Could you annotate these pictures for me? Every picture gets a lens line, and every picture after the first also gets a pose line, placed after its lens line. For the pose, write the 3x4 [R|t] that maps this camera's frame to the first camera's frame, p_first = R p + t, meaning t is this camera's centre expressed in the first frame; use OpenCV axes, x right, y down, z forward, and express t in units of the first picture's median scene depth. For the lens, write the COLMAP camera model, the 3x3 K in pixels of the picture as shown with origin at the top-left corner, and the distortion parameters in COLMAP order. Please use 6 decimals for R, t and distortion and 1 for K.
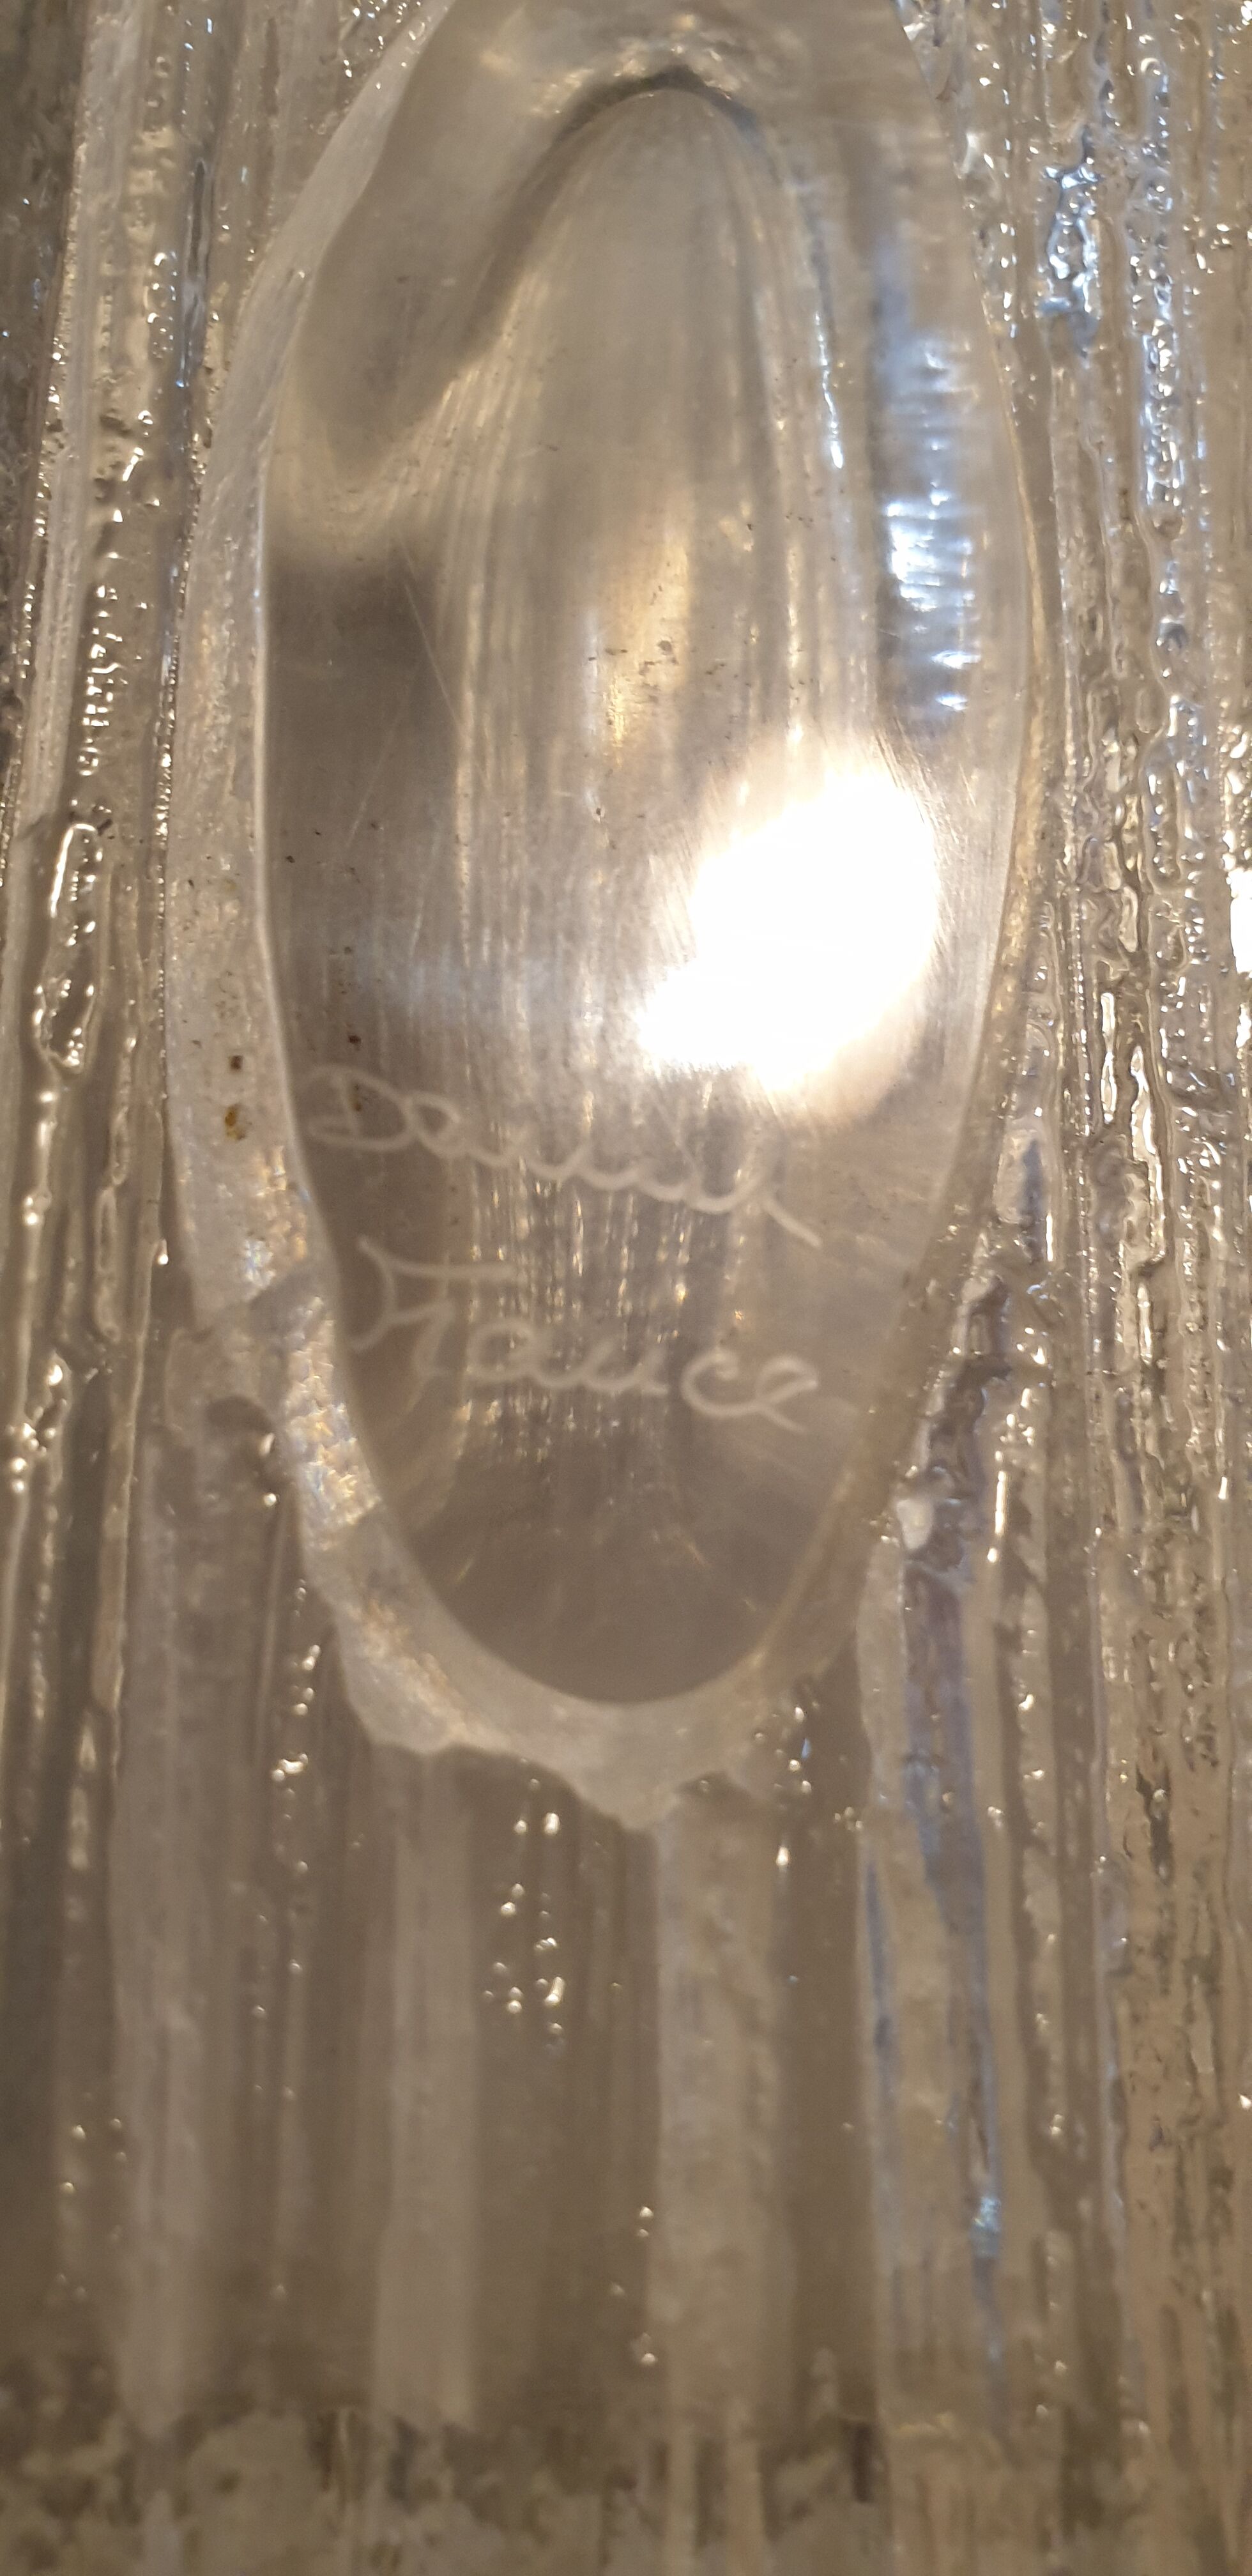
lens RADIAL K [[1817.5, 0, 626.0], [0, 1817.5, 1288.0], [0, 0, 1]] dist [-0.005825, -0.002246]
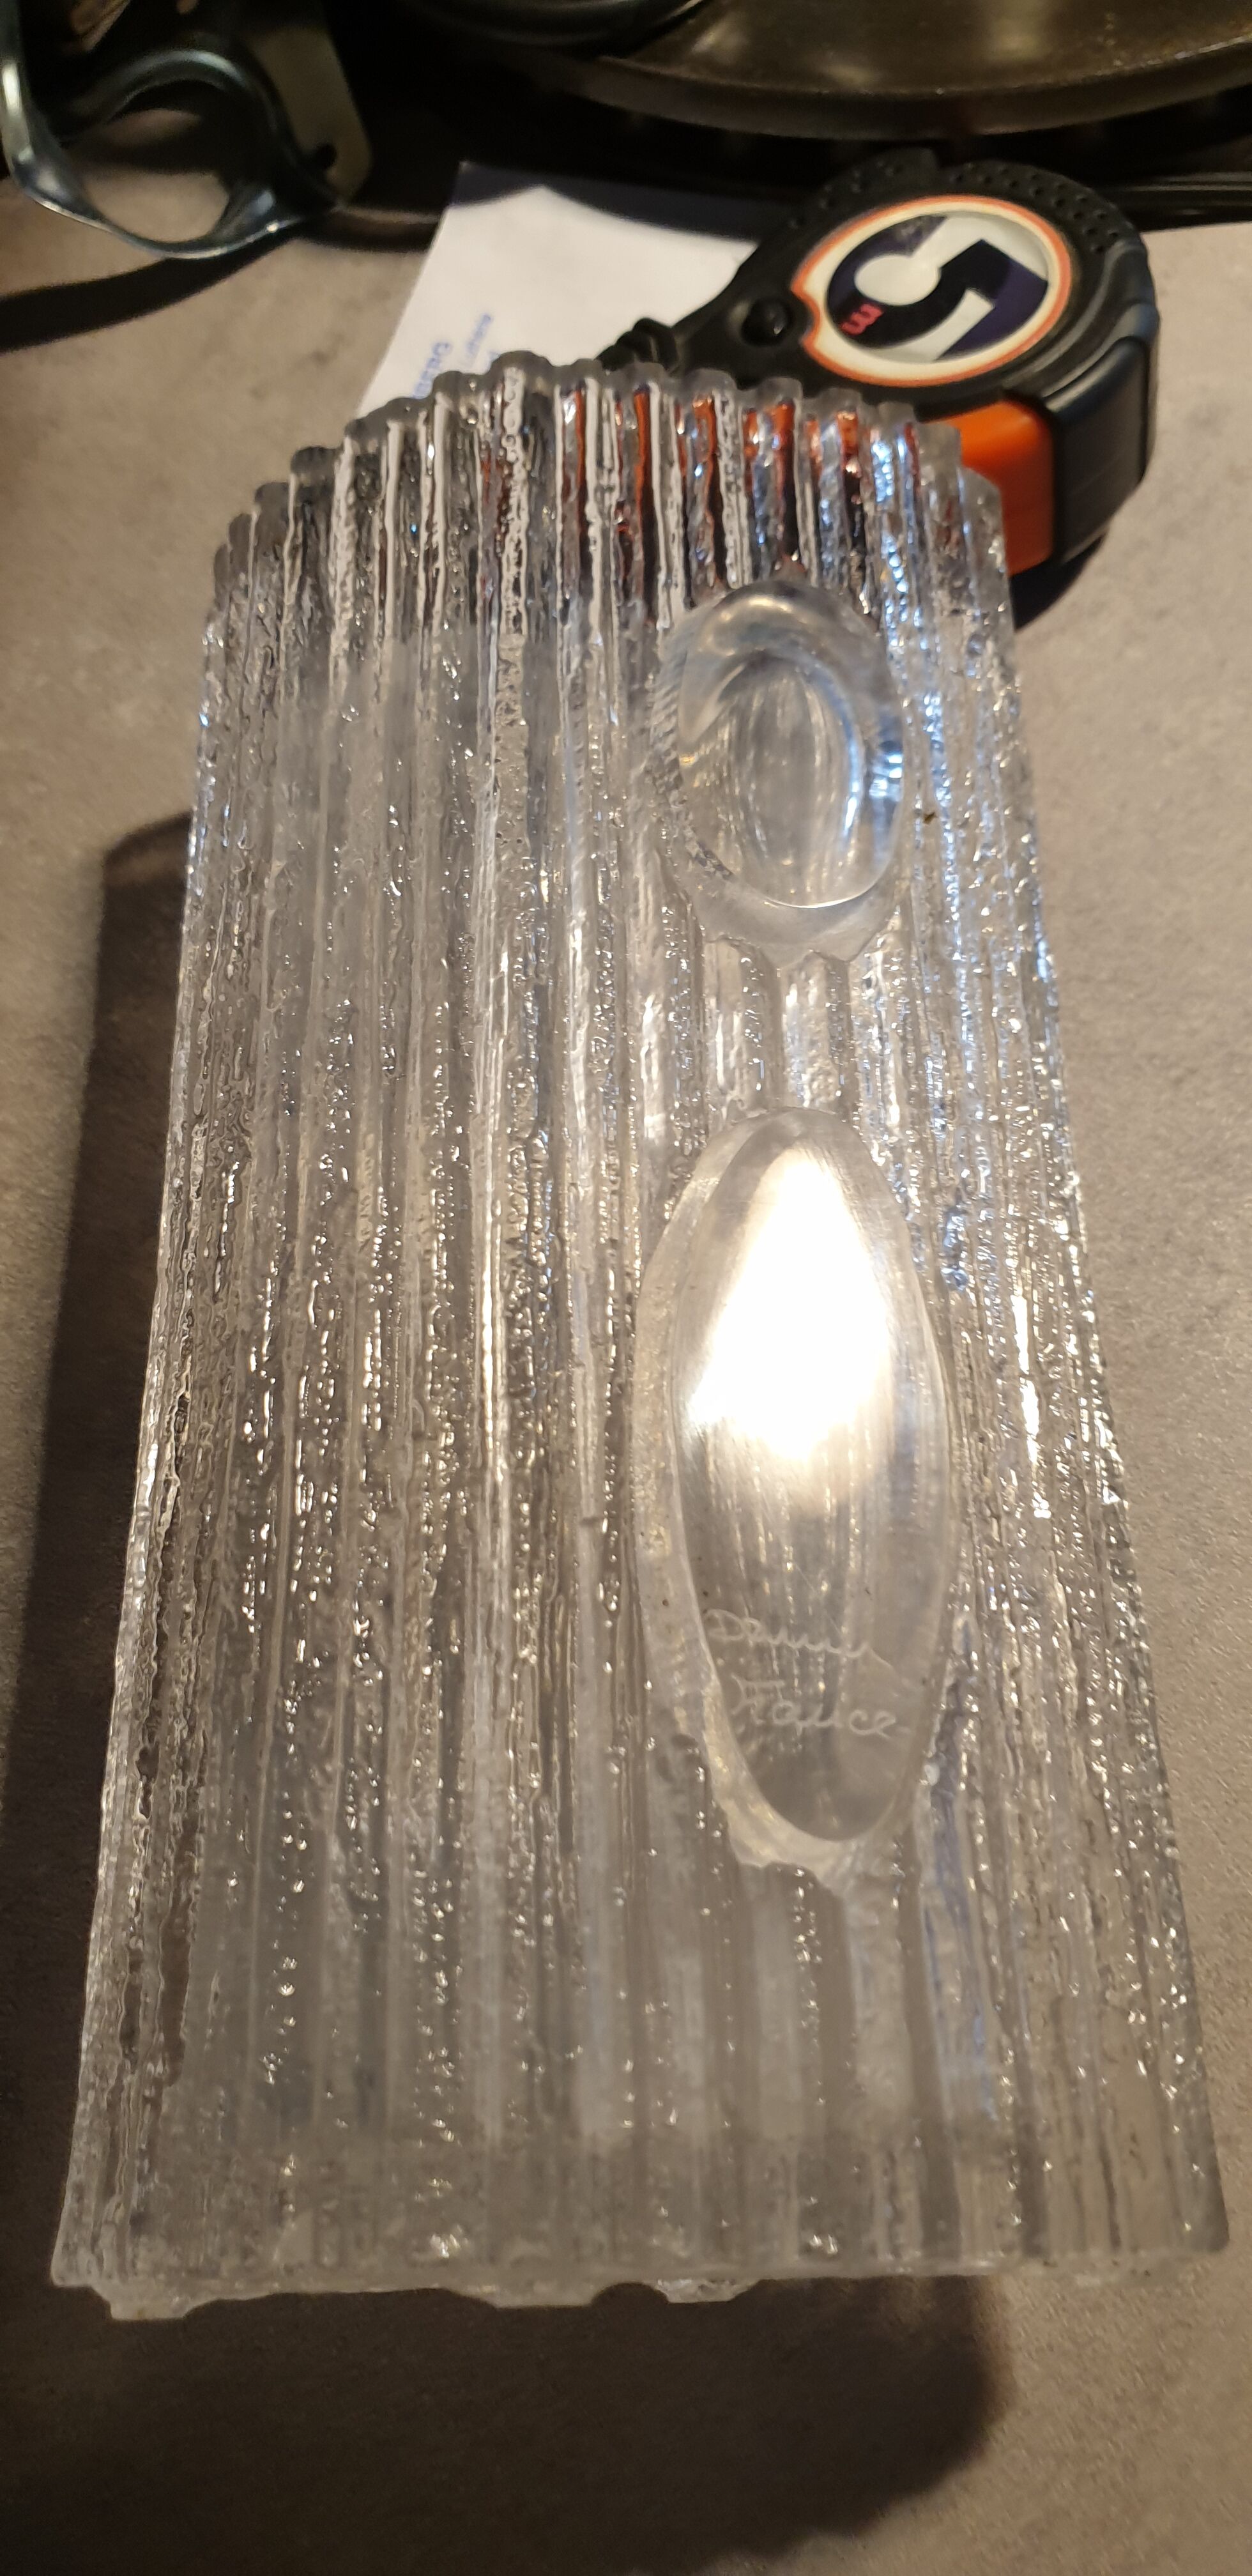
lens RADIAL K [[1817.5, 0, 626.0], [0, 1817.5, 1288.0], [0, 0, 1]] dist [-0.005825, -0.002246]
pose [[0.998568, -0.026713, 0.046352, -0.390508], [0.035533, 0.978875, -0.201348, -0.046450], [-0.039995, 0.202707, 0.978422, -1.713400]]
